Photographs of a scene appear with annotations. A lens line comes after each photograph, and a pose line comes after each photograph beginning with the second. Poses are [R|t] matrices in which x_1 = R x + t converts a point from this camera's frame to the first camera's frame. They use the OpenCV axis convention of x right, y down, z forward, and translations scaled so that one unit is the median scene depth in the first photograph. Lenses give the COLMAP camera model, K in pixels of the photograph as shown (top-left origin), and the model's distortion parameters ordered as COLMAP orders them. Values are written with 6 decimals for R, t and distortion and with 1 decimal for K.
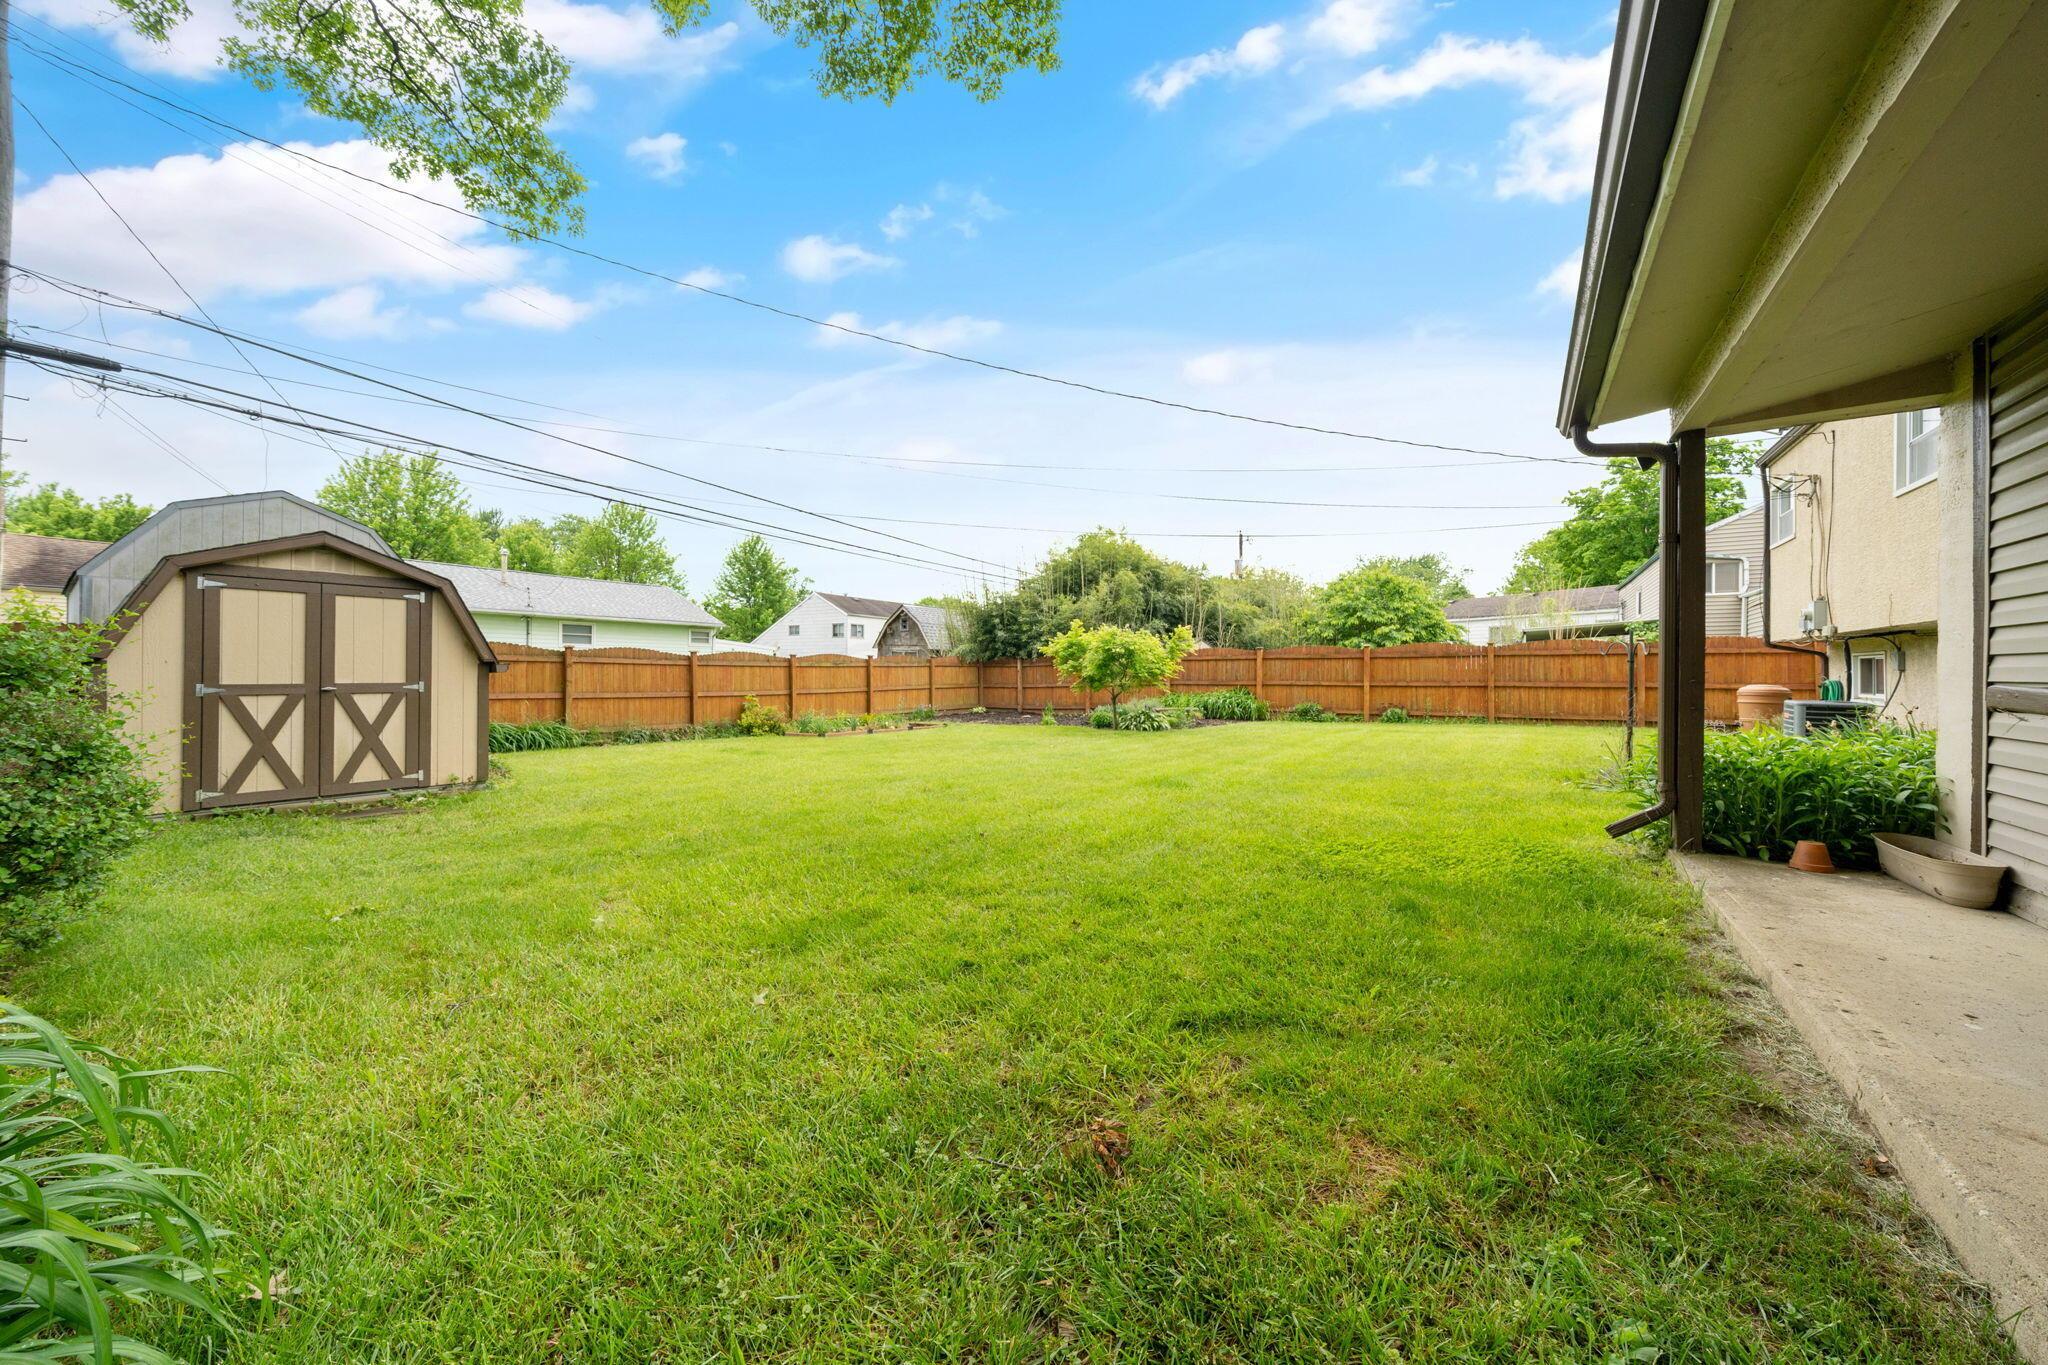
lens RADIAL K [[762.3, 0, 1024.0], [0, 762.3, 659.4], [0, 0, 1]] dist [-0.002587, -0.000310]
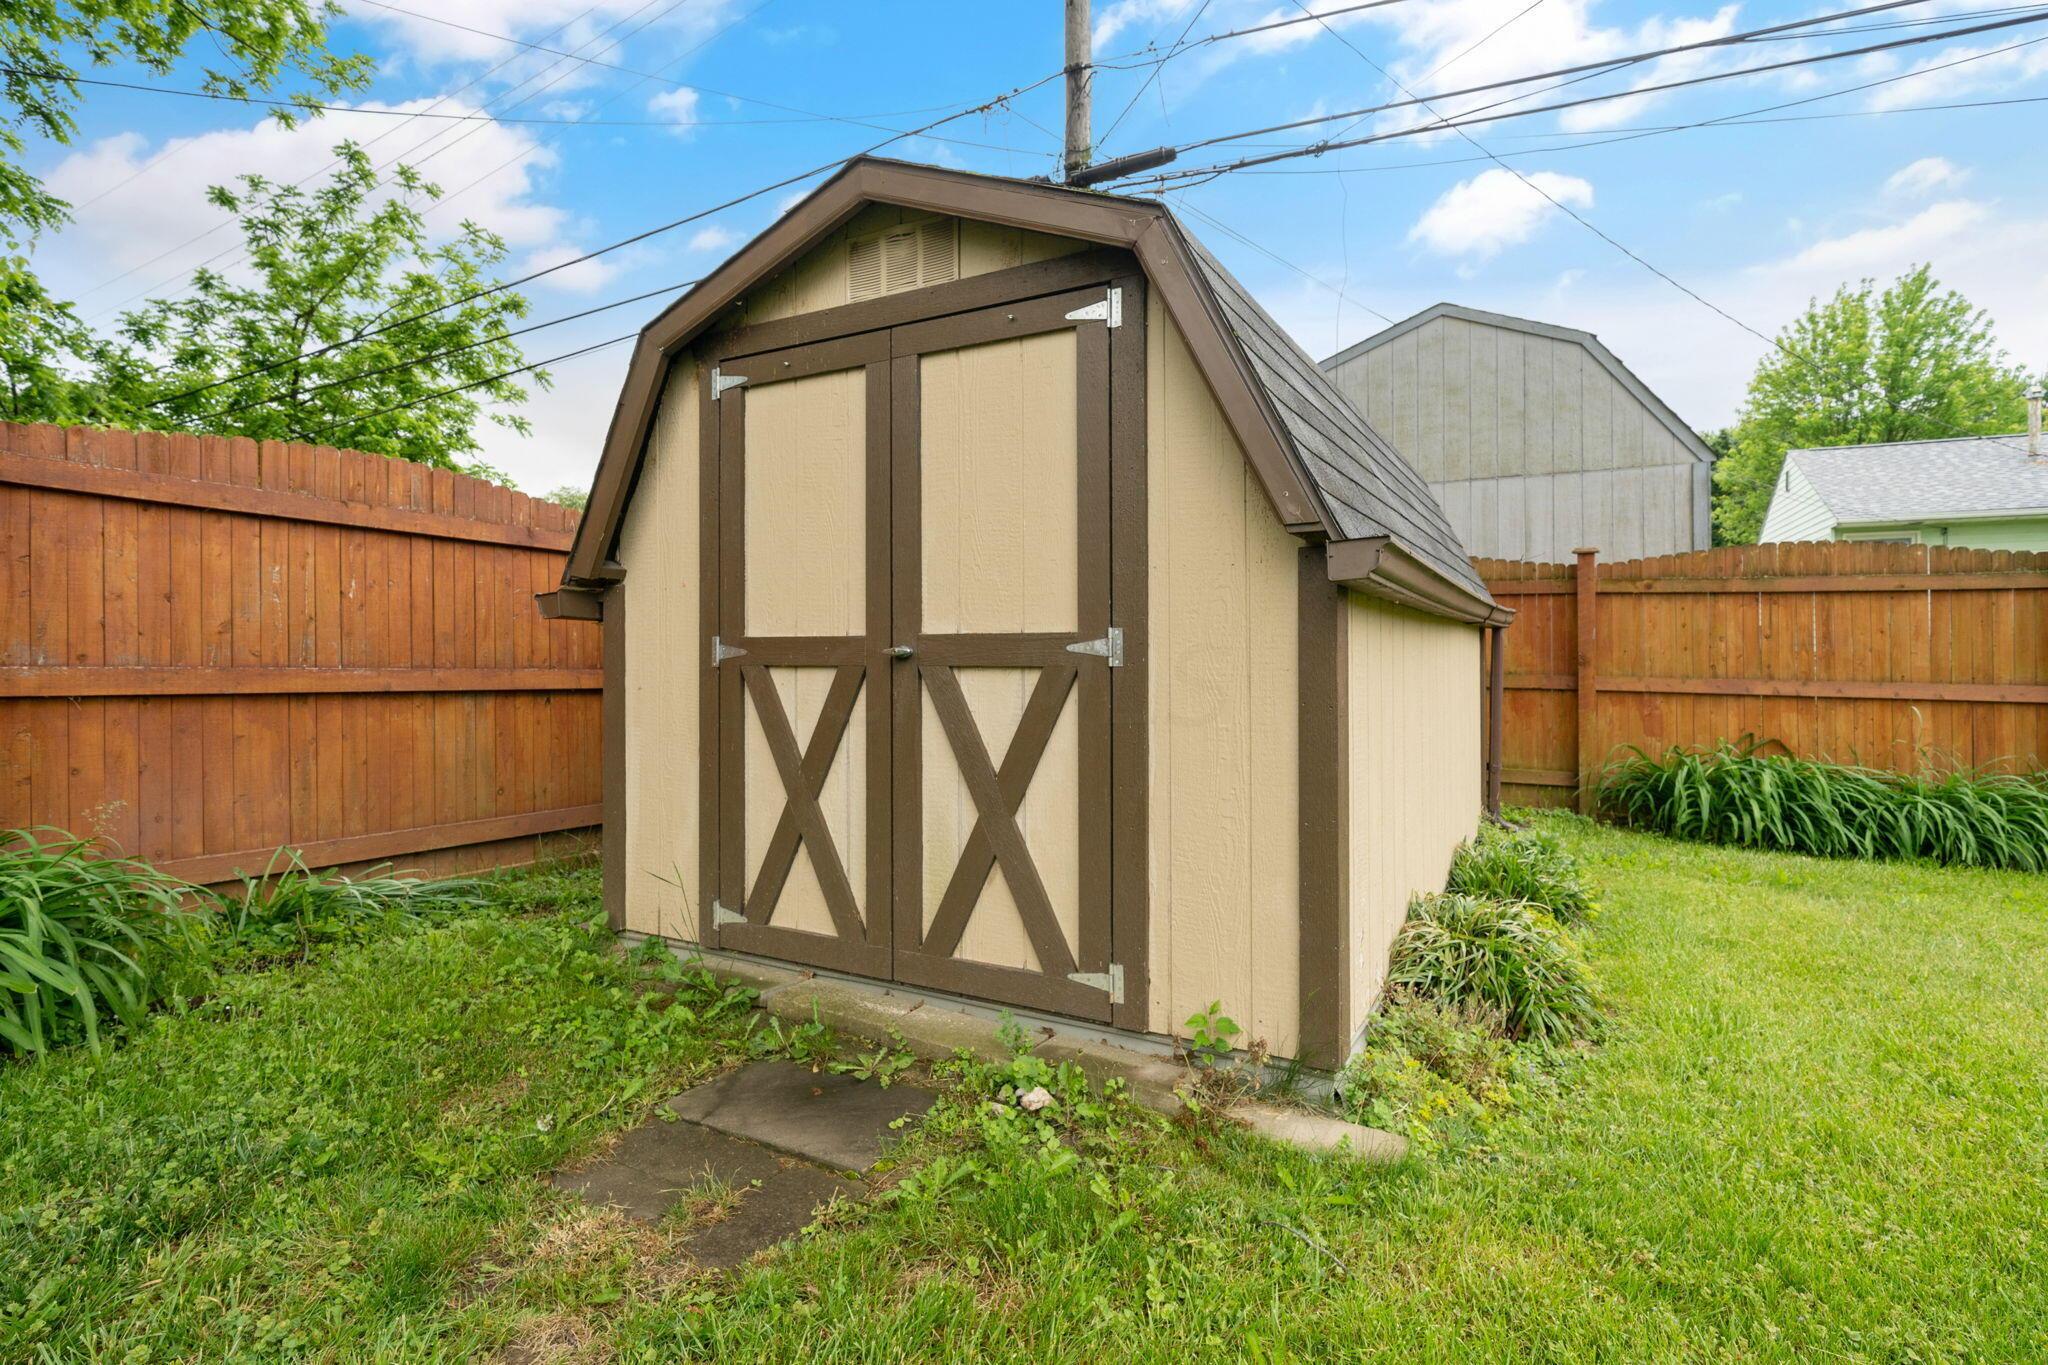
lens RADIAL K [[1017.6, 0, 1023.3], [0, 1017.6, 648.6], [0, 0, 1]] dist [-0.001158, -0.000539]
pose [[0.138763, -0.003973, -0.990318, -0.262967], [0.019773, 0.999804, -0.001240, 0.021304], [0.990128, -0.019410, 0.138814, 0.539406]]
